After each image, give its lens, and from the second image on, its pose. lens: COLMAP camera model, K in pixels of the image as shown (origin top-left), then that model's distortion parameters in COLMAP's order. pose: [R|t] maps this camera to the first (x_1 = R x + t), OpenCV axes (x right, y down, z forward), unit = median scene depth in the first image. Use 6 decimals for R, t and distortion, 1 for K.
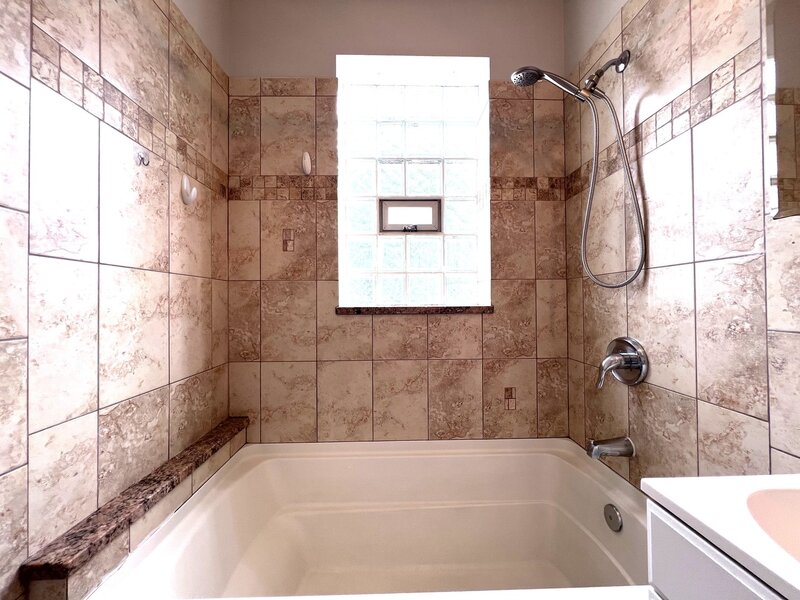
lens RADIAL K [[320.0, 0, 398.8], [0, 320.0, 300.0], [0, 0, 1]] dist [-0.002315, 0.000591]
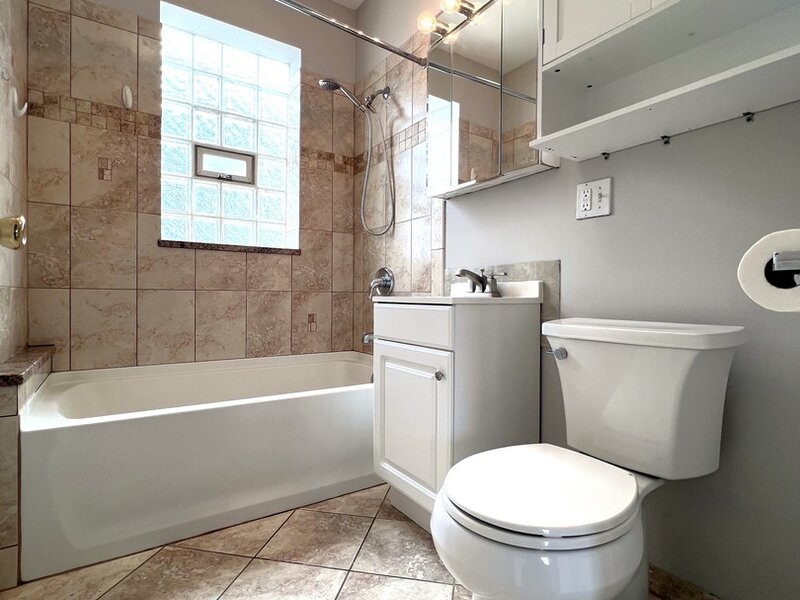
lens RADIAL K [[428.4, 0, 400.3], [0, 428.4, 299.4], [0, 0, 1]] dist [-0.001126, 0.001224]
pose [[0.844585, 0.010576, 0.535318, -0.277796], [-0.019621, 0.999745, 0.011204, 0.190794], [-0.535063, -0.019966, 0.844576, -0.646966]]
